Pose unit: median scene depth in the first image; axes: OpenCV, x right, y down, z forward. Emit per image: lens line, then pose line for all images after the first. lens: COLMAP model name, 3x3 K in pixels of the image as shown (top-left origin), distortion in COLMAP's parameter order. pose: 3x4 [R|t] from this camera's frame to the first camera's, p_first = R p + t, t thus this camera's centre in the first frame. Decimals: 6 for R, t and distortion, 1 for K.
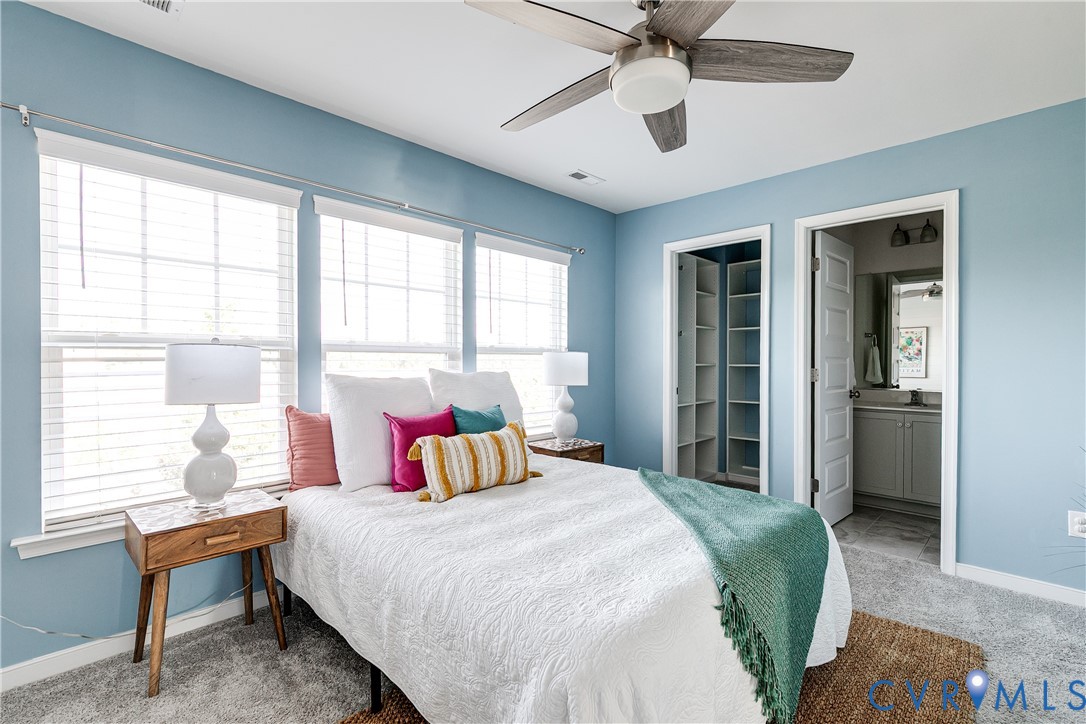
lens RADIAL K [[483.7, 0, 548.8], [0, 483.7, 367.1], [0, 0, 1]] dist [0.001881, 0.000070]
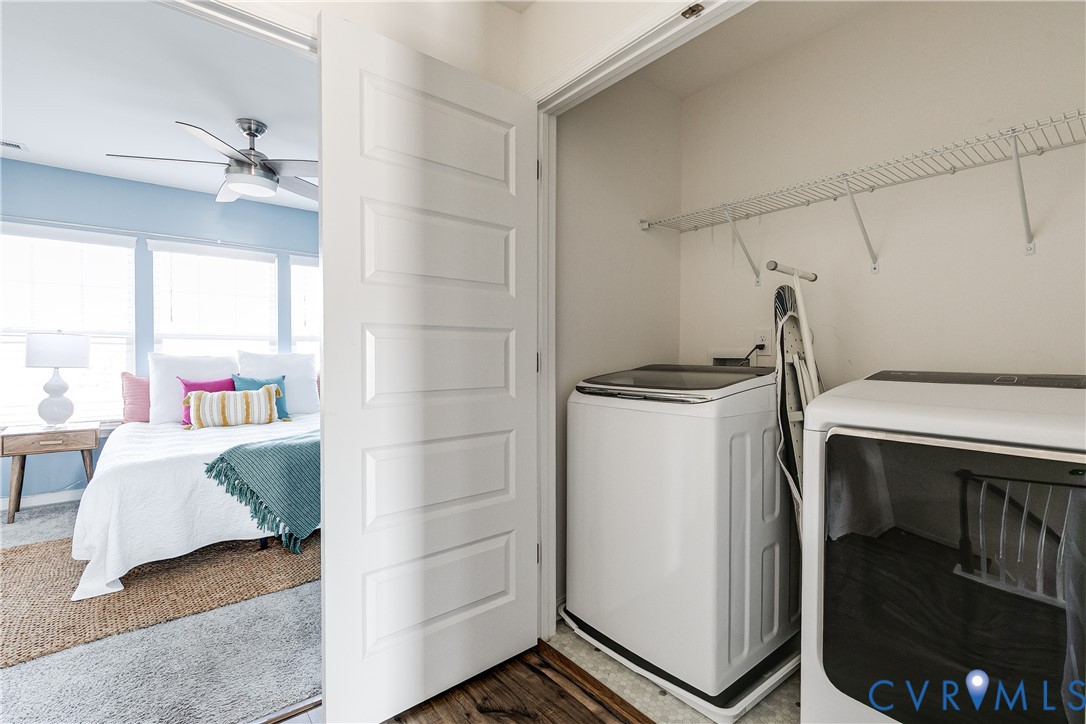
lens RADIAL K [[482.7, 0, 540.5], [0, 482.7, 357.5], [0, 0, 1]] dist [0.002115, -0.000234]
pose [[0.994084, 0.005270, -0.108485, 0.977922], [-0.005422, 0.999985, -0.001105, 0.024842], [0.108478, 0.001687, 0.994097, -0.430517]]
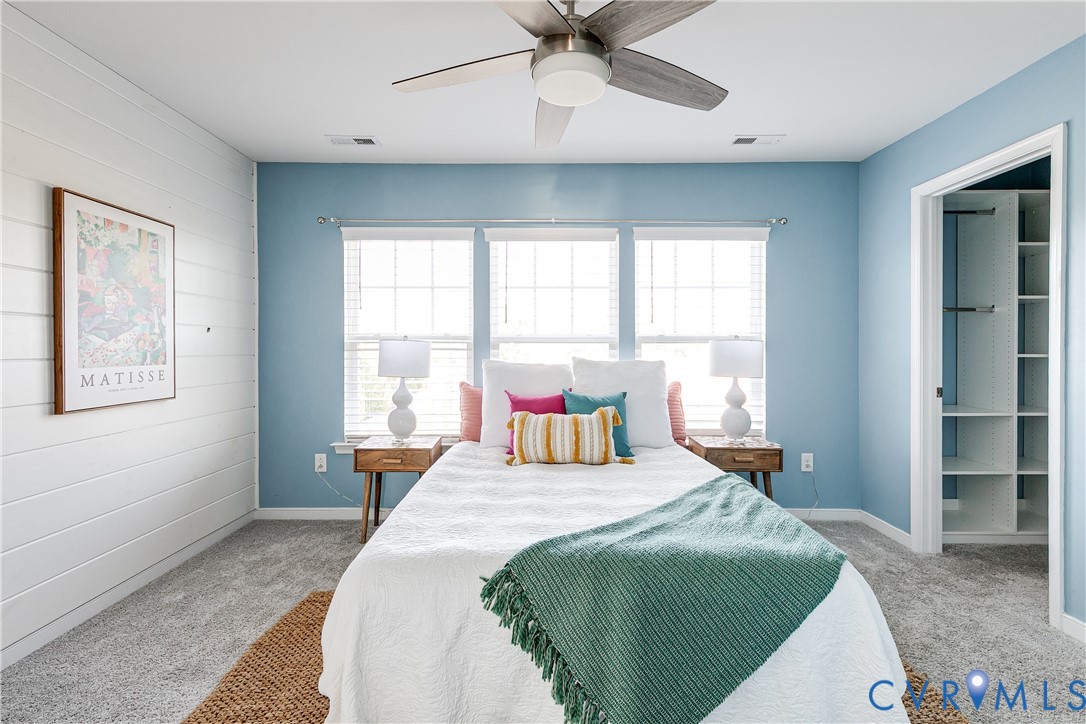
lens RADIAL K [[482.7, 0, 540.5], [0, 482.7, 357.5], [0, 0, 1]] dist [0.002115, -0.000234]
pose [[0.706181, 0.010824, -0.707949, 0.601848], [-0.008474, 0.999941, 0.006836, -0.002849], [0.707981, 0.001172, 0.706230, 0.158919]]
